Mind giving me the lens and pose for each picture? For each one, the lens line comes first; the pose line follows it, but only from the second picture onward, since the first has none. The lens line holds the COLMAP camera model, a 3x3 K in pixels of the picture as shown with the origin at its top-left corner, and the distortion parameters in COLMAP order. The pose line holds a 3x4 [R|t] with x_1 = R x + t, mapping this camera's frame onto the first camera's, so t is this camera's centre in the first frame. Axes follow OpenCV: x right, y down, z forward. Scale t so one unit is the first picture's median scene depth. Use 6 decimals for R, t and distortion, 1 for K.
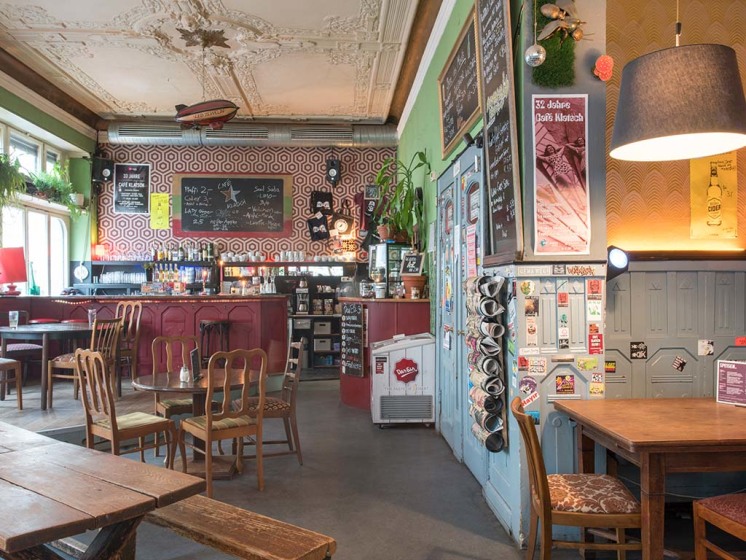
lens RADIAL K [[614.1, 0, 372.2], [0, 614.1, 285.8], [0, 0, 1]] dist [-0.001728, 0.001129]
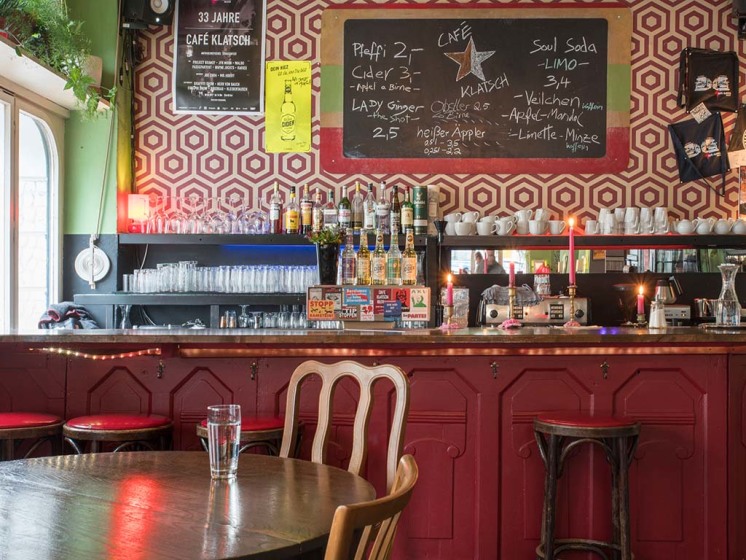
lens RADIAL K [[860.8, 0, 374.0], [0, 860.8, 276.7], [0, 0, 1]] dist [0.015457, 0.000000]
pose [[0.997144, -0.001023, -0.075523, -0.251172], [-0.000855, 0.999691, -0.024832, -0.000350], [0.075525, 0.024825, 0.996835, 0.463448]]
